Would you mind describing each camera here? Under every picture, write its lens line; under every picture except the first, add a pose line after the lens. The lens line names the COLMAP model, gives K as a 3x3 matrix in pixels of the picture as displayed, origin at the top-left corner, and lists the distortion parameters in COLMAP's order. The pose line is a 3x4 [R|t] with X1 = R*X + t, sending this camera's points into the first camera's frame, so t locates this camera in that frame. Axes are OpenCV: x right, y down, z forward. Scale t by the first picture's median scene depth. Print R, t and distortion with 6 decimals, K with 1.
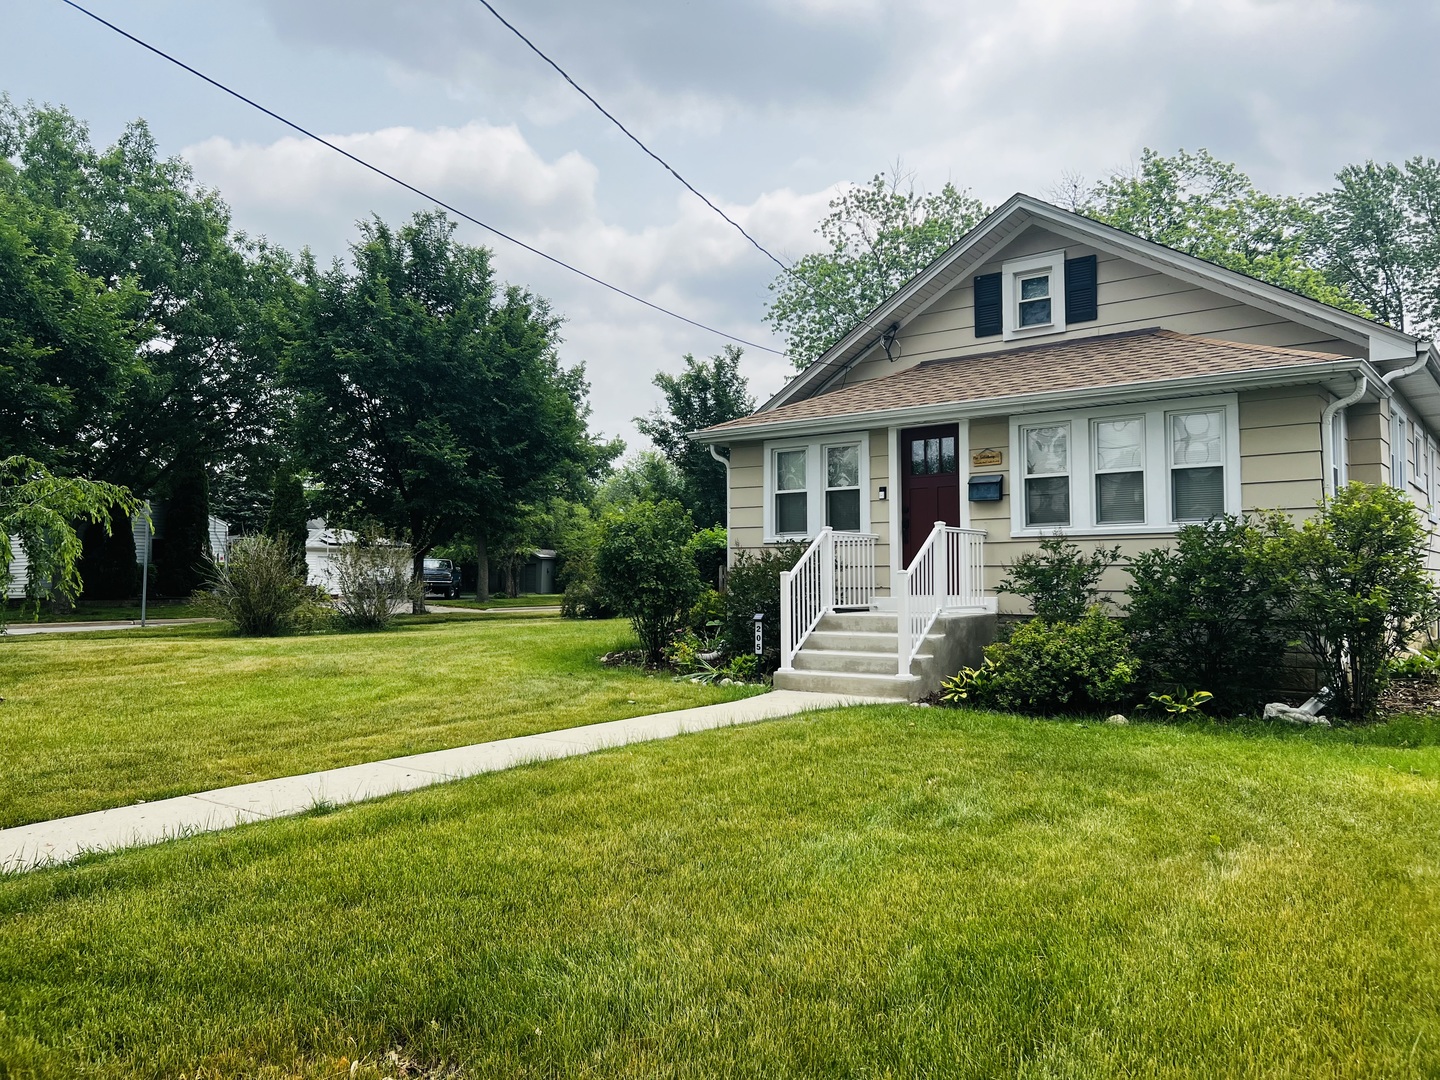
lens RADIAL K [[1118.5, 0, 672.8], [0, 1118.5, 542.1], [0, 0, 1]] dist [-0.003445, -0.002510]
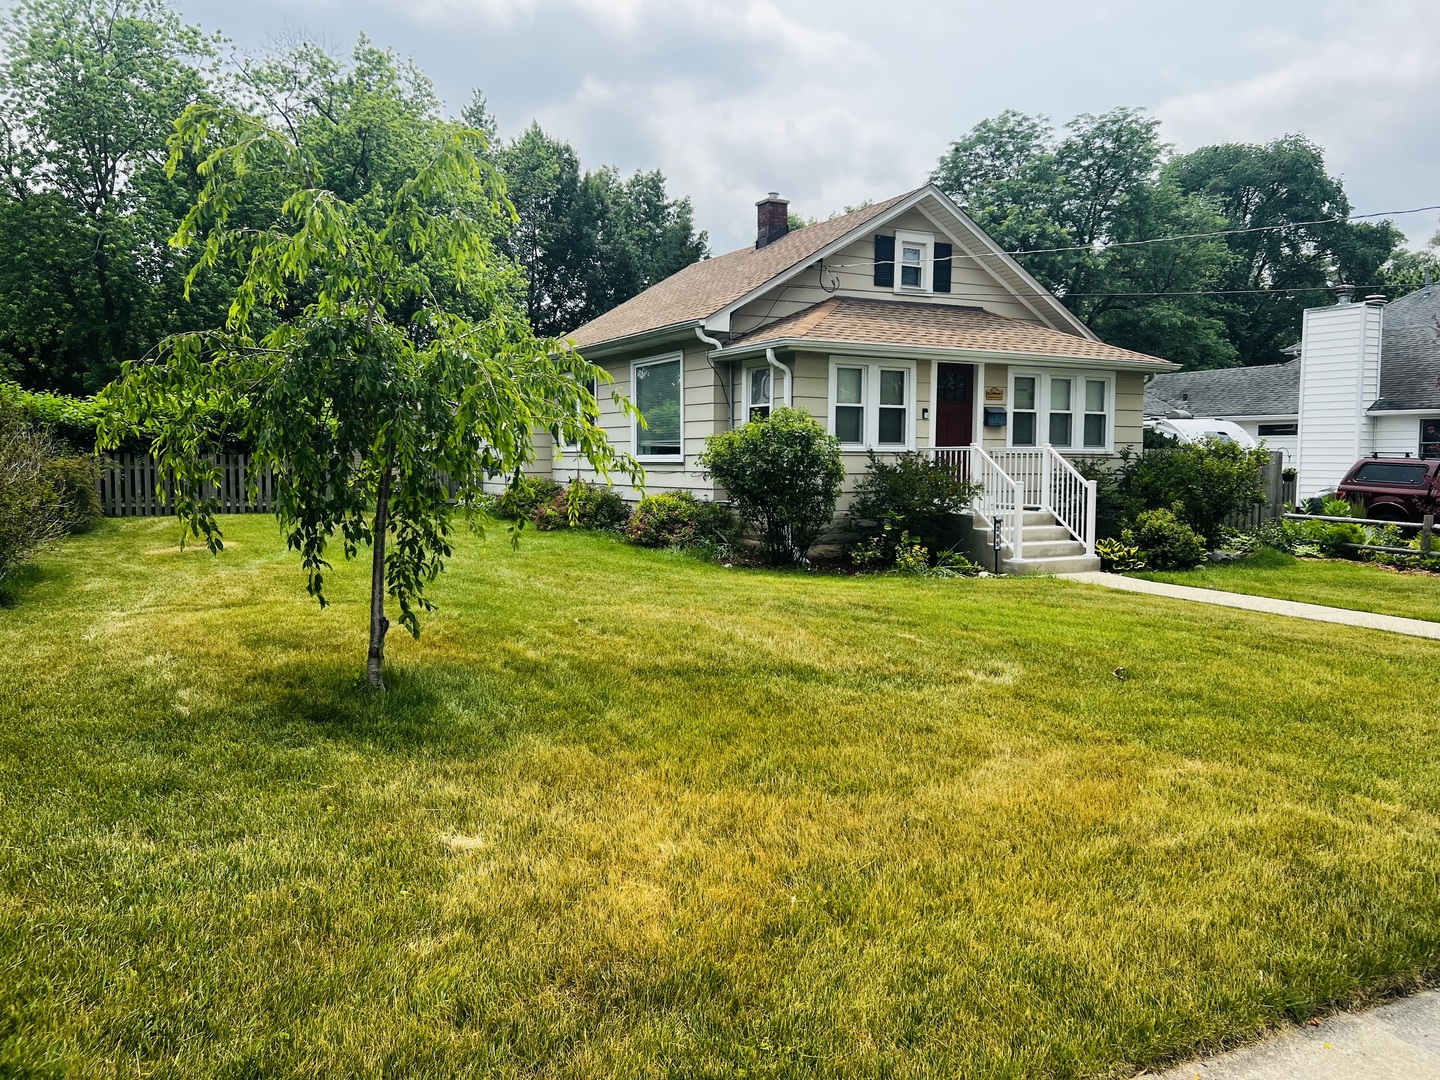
lens RADIAL K [[1068.8, 0, 724.8], [0, 1068.8, 537.2], [0, 0, 1]] dist [0.074531, -0.078505]
pose [[0.366163, -0.068902, 0.927996, -0.985456], [-0.043464, 0.994900, 0.091020, -0.006186], [-0.929535, -0.073663, 0.361300, 0.754767]]
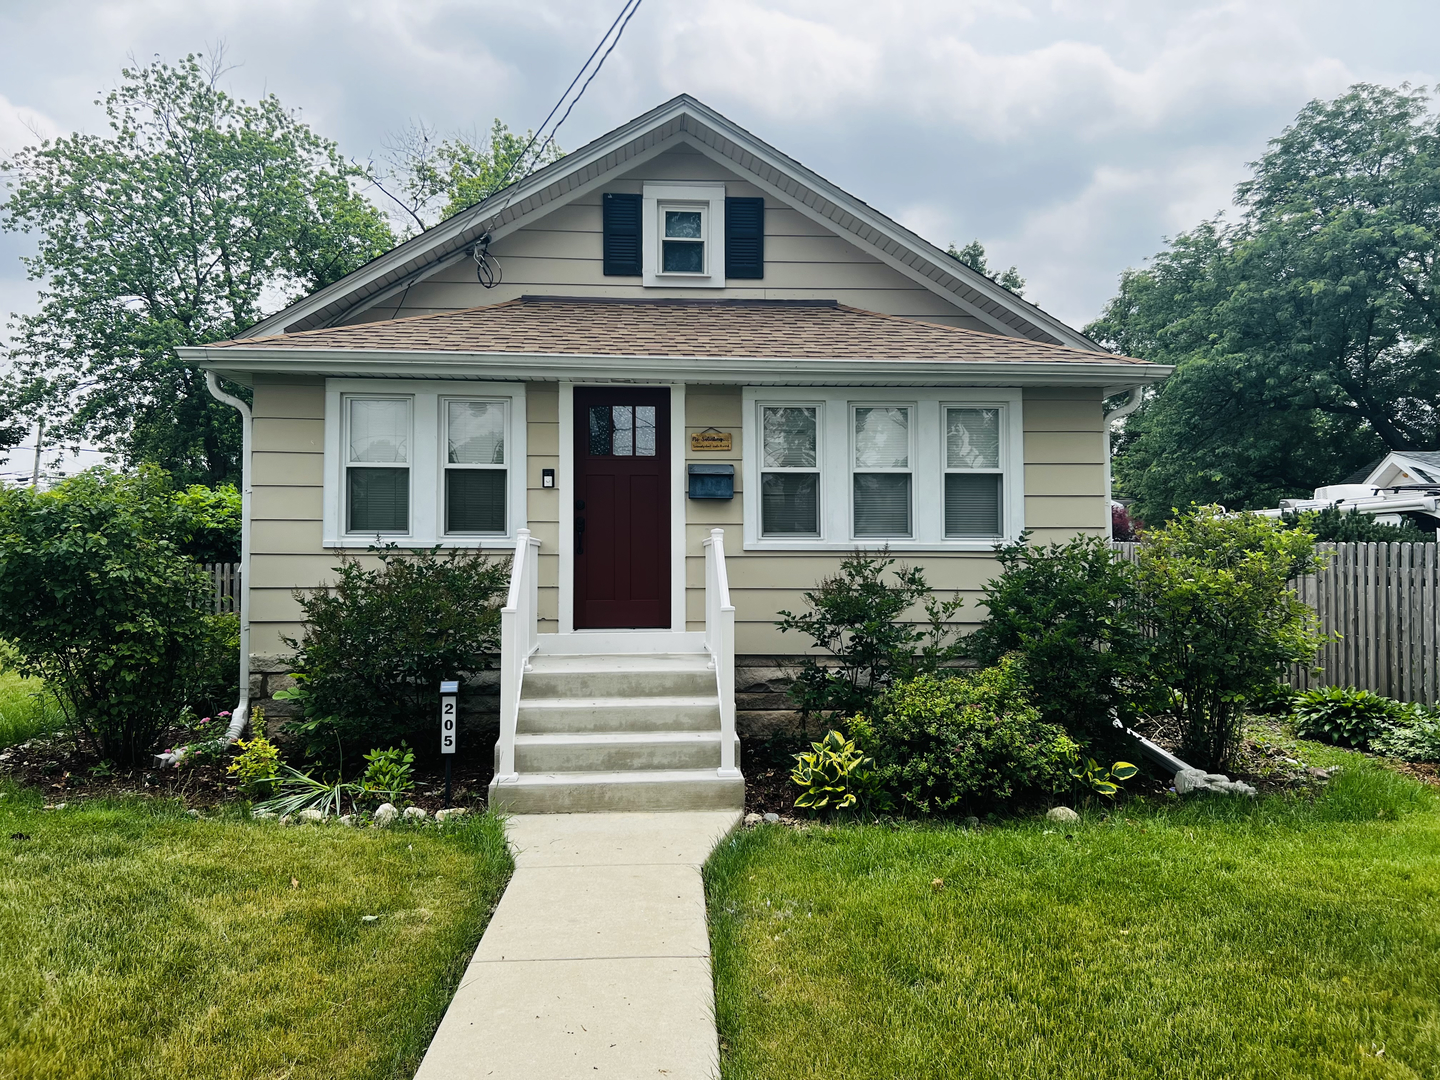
lens RADIAL K [[1068.8, 0, 724.8], [0, 1068.8, 537.2], [0, 0, 1]] dist [0.074531, -0.078505]
pose [[0.719175, 0.015695, 0.694652, -0.181342], [-0.029443, 0.999535, 0.007899, -0.016295], [-0.694205, -0.026134, 0.719303, 0.451277]]
